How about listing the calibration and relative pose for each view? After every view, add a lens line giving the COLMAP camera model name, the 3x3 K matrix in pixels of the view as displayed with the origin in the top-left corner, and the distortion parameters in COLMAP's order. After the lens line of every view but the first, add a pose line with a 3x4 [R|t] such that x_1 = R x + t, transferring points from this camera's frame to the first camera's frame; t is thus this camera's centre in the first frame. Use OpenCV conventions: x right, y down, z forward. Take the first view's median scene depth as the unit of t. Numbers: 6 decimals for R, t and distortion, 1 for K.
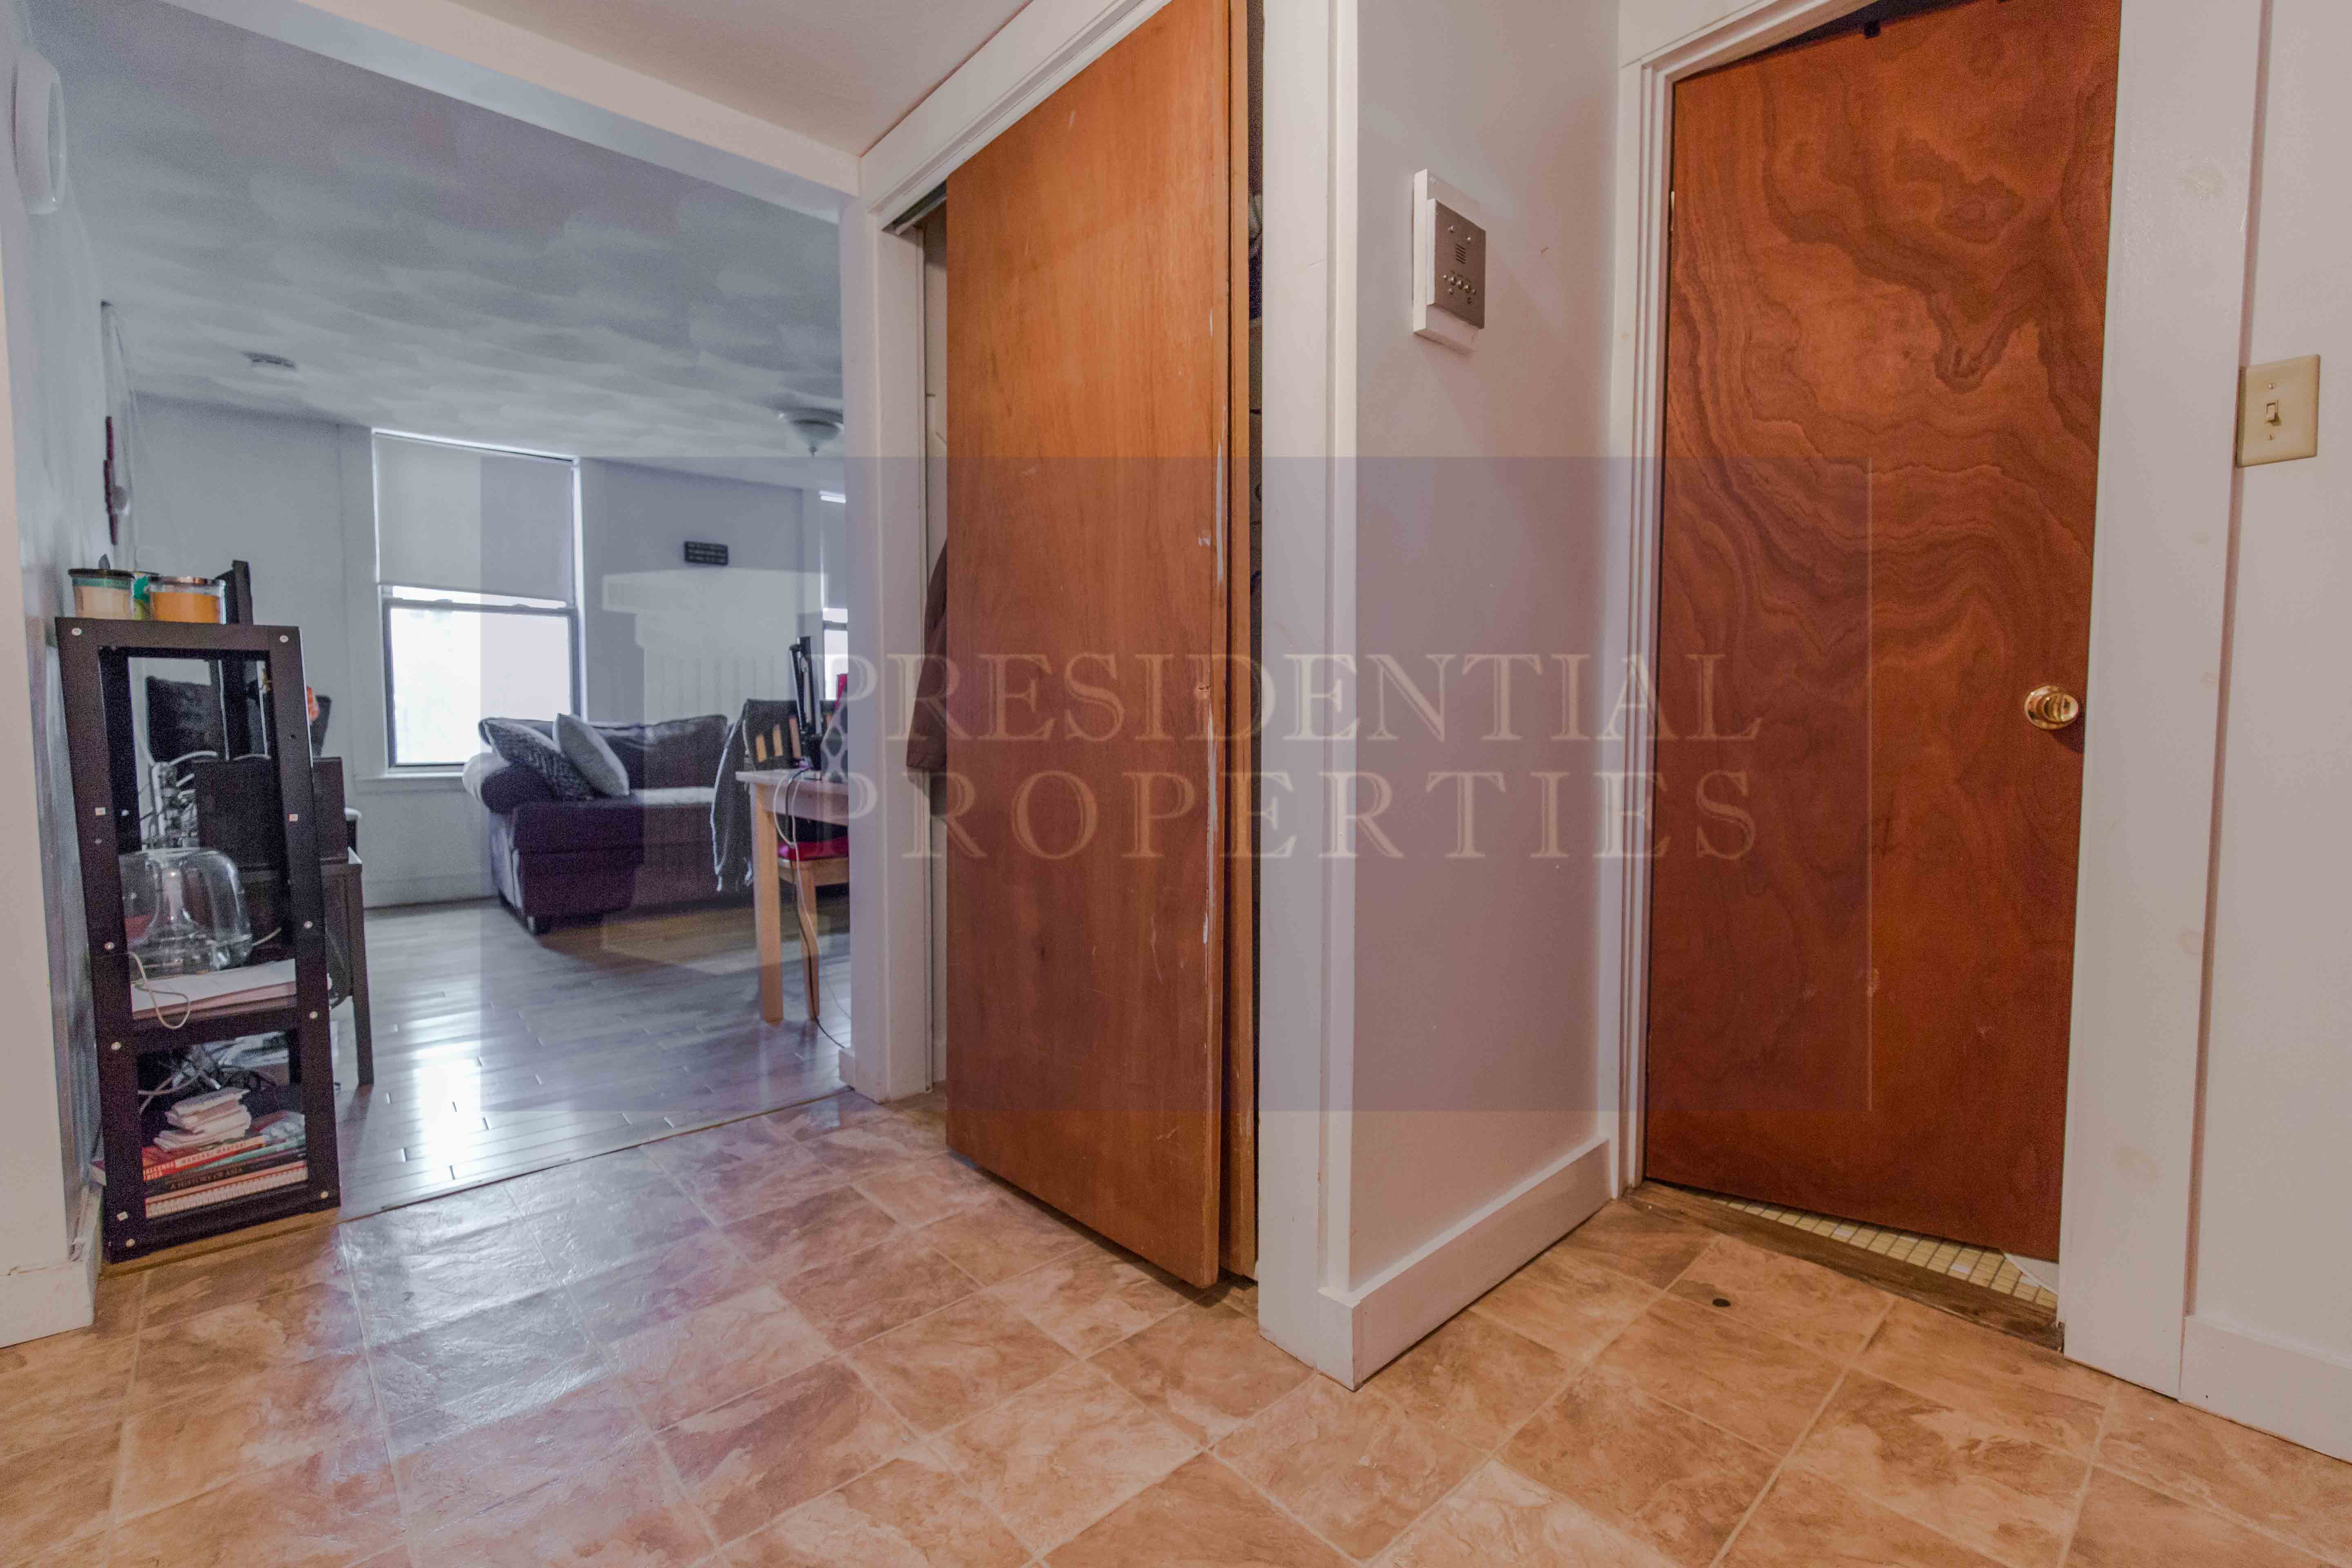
lens RADIAL K [[1024.7, 0, 1177.4], [0, 1024.7, 779.0], [0, 0, 1]] dist [-0.012087, -0.000200]
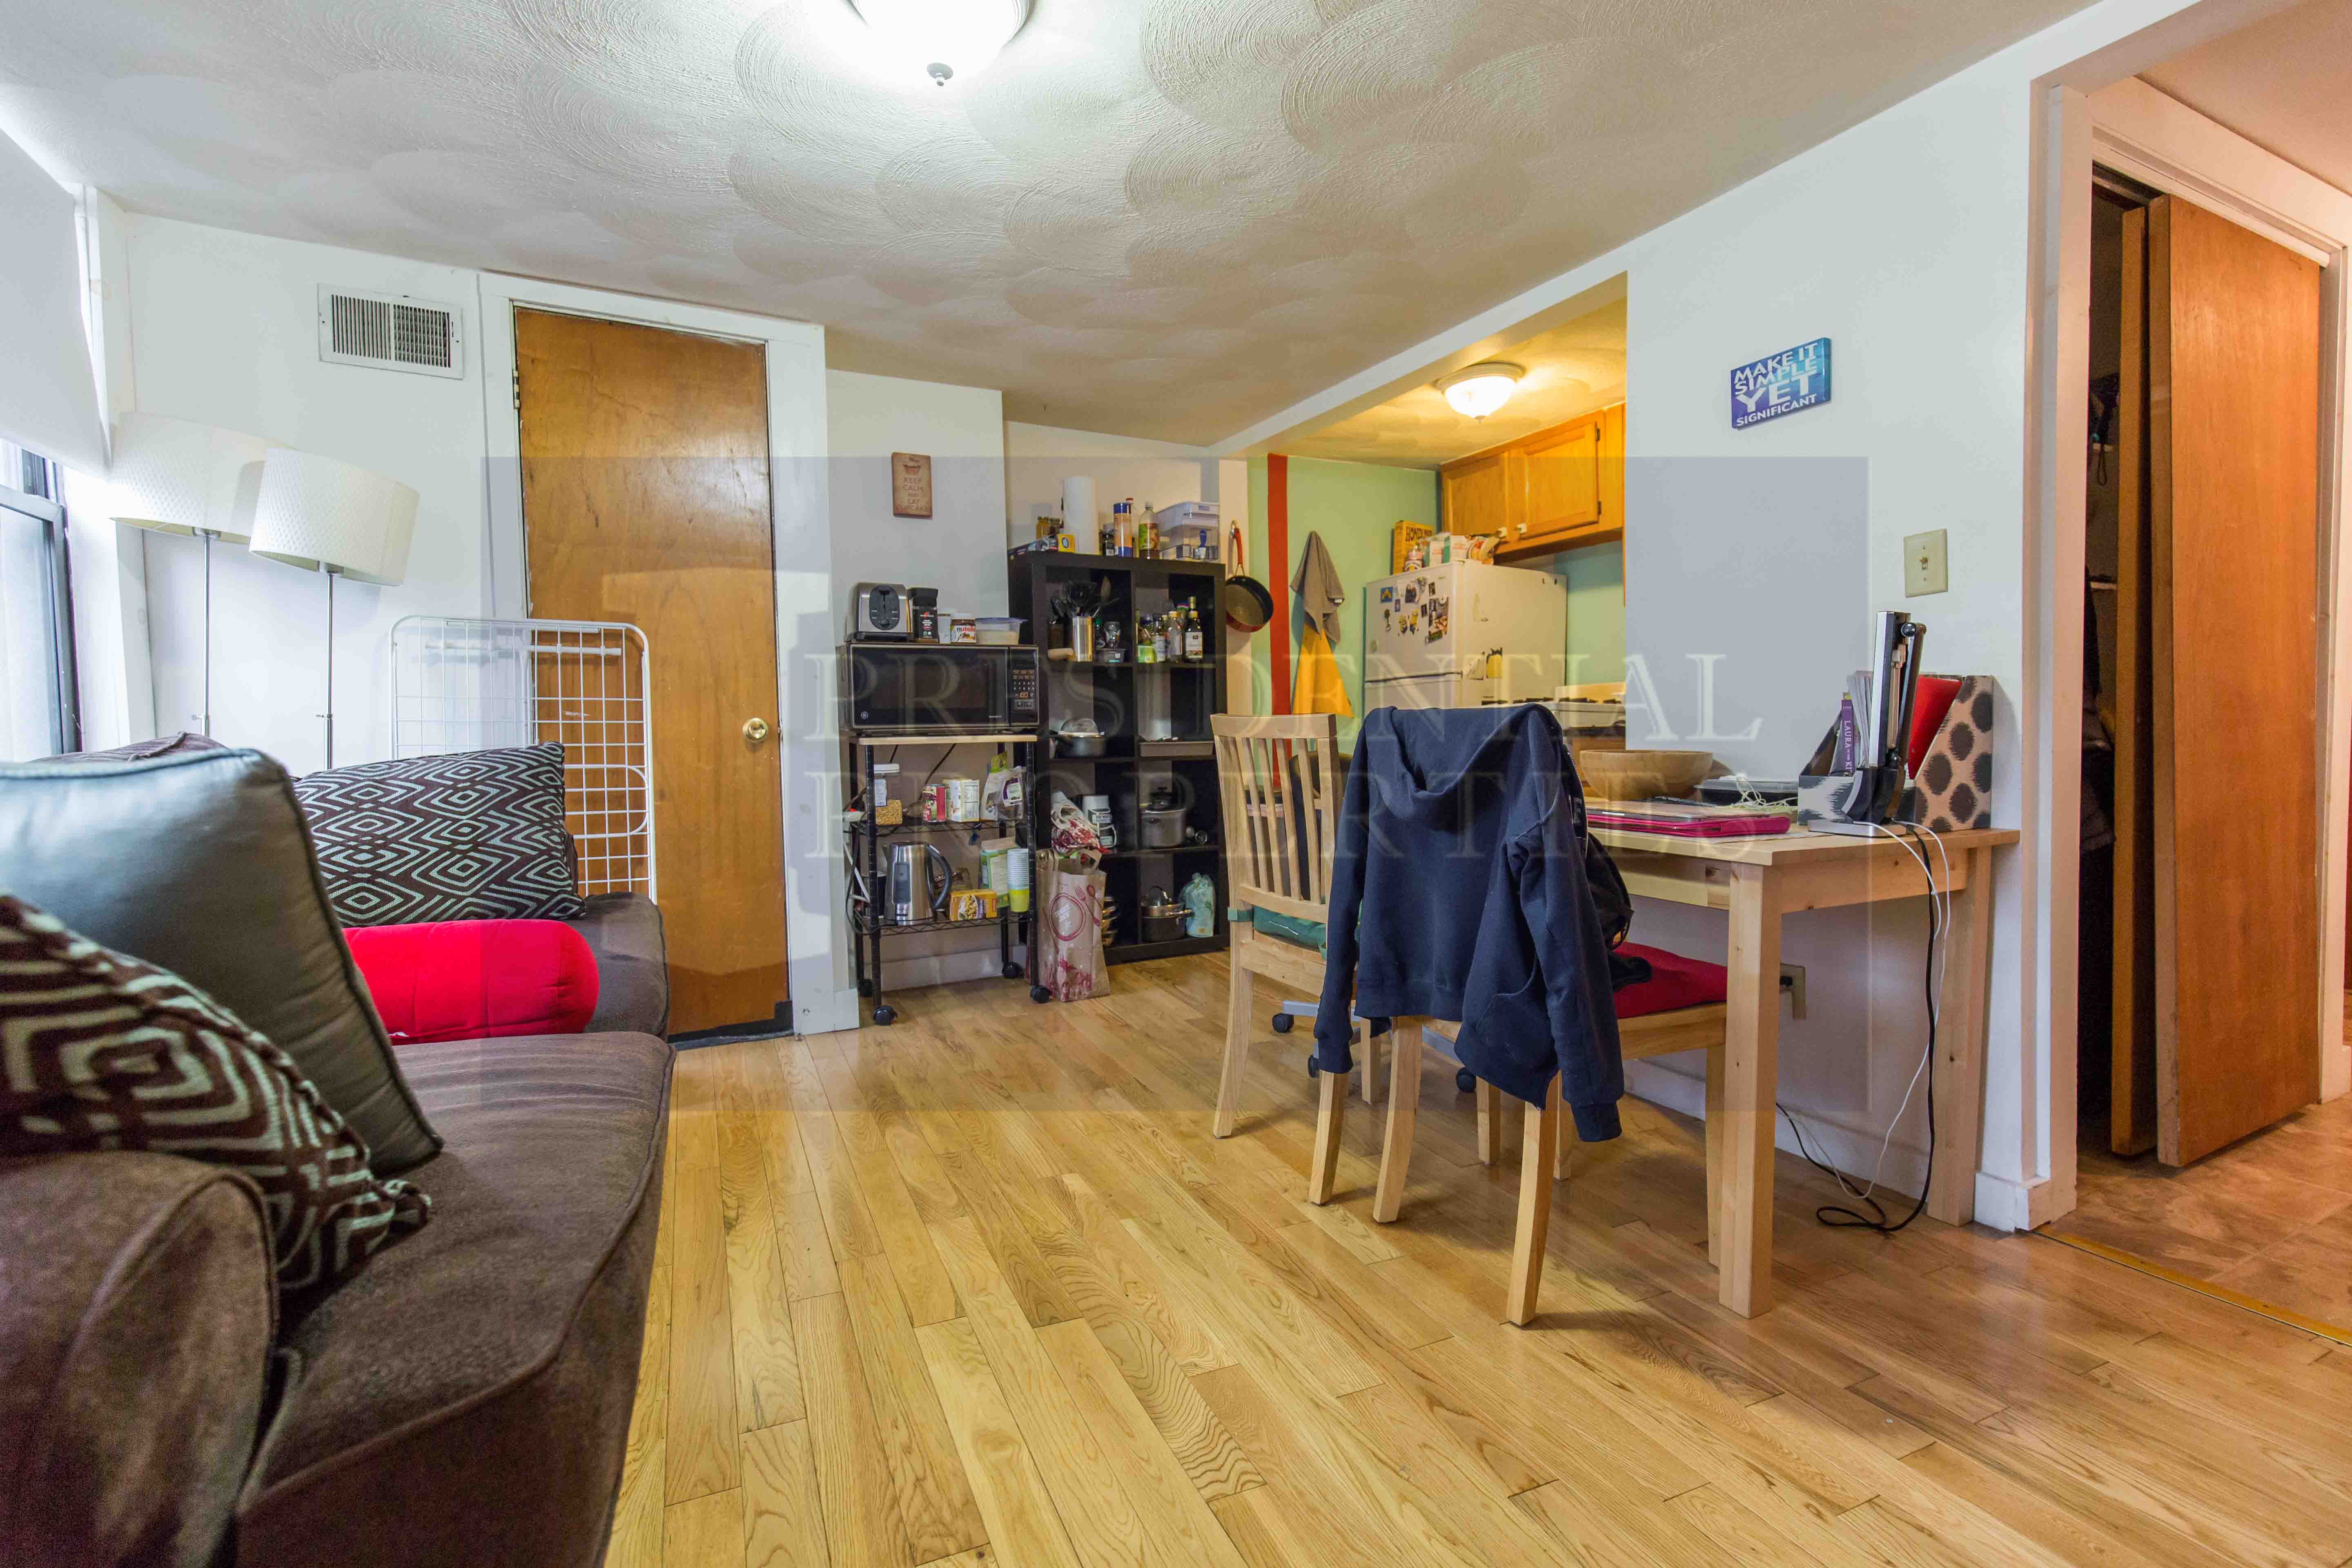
lens RADIAL K [[1024.7, 0, 1176.0], [0, 1024.7, 775.8], [0, 0, 1]] dist [-0.012087, -0.000200]
pose [[0.284329, -0.044581, 0.957690, -1.526041], [0.069591, 0.997243, 0.025761, -0.121373], [-0.956198, 0.059322, 0.286647, 1.743095]]
